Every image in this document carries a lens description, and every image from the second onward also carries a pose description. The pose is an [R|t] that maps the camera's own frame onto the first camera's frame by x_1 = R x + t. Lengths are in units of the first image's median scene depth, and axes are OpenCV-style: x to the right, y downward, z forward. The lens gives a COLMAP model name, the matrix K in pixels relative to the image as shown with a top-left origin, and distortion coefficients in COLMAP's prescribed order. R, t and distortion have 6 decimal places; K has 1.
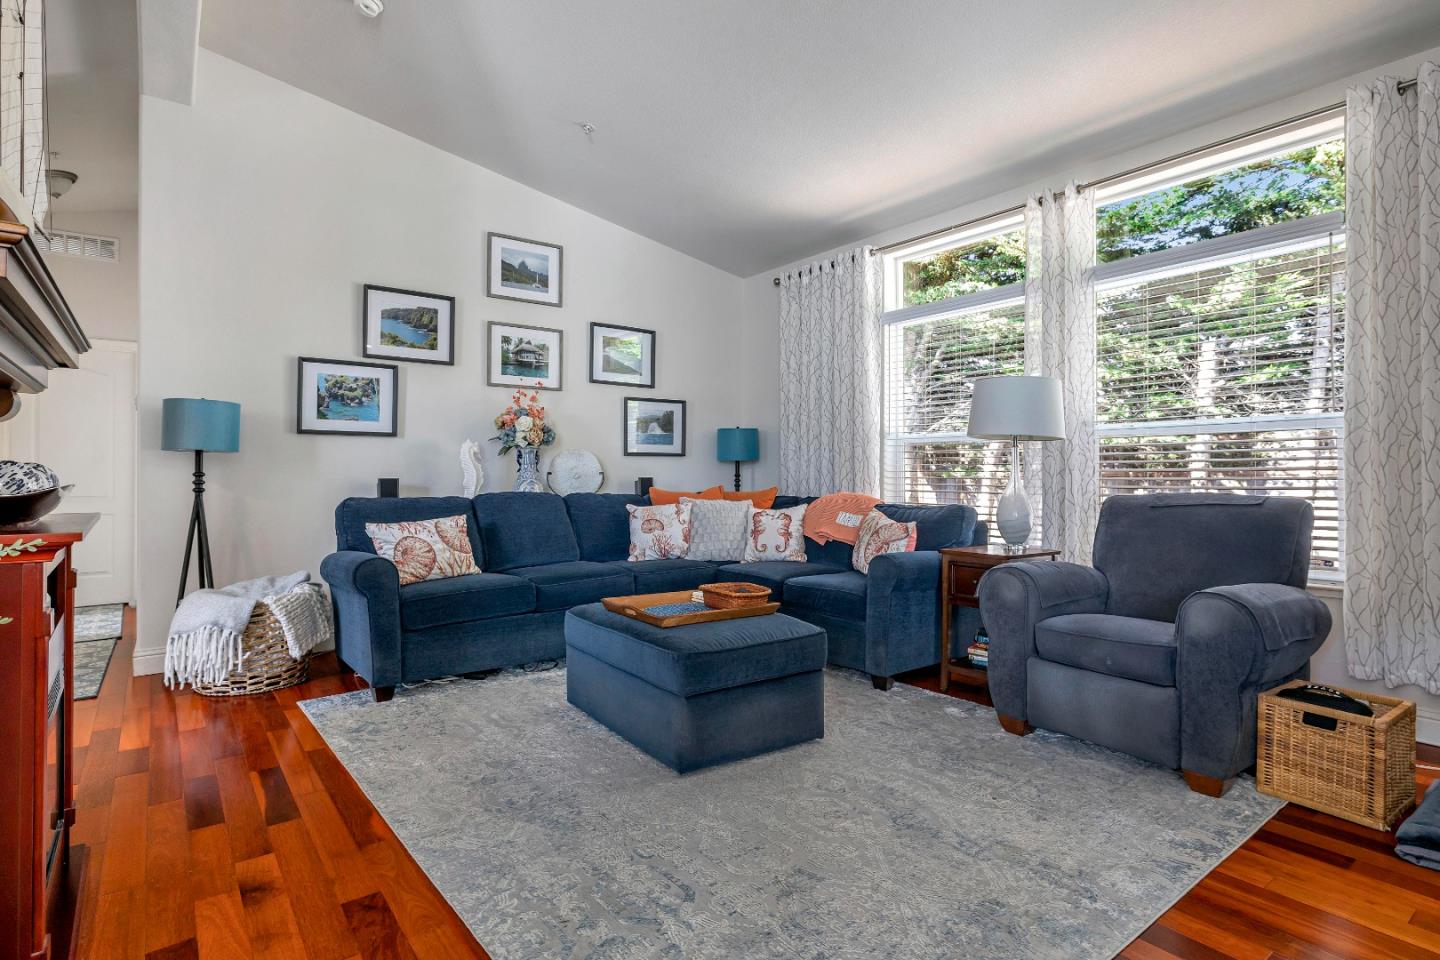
lens RADIAL K [[649.7, 0, 681.5], [0, 649.7, 475.3], [0, 0, 1]] dist [-0.003040, -0.000383]
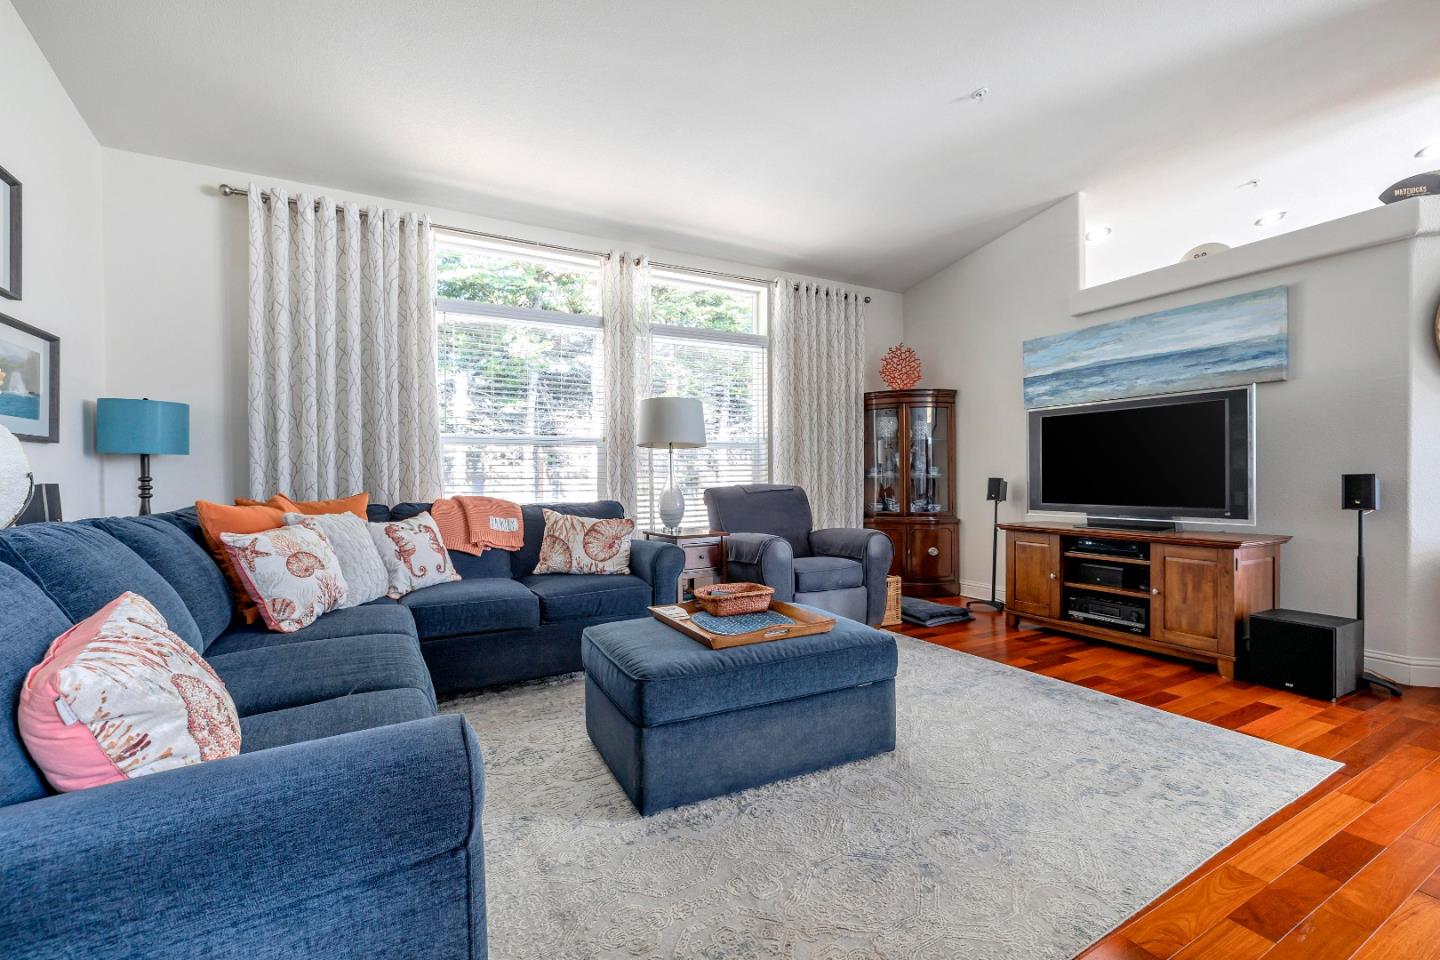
lens RADIAL K [[597.9, 0, 712.5], [0, 597.9, 472.9], [0, 0, 1]] dist [-0.000140, 0.000023]
pose [[0.188487, 0.000260, 0.982076, -0.498752], [0.010179, 0.999946, -0.002218, 0.001269], [-0.982023, 0.010415, 0.188474, 0.538075]]
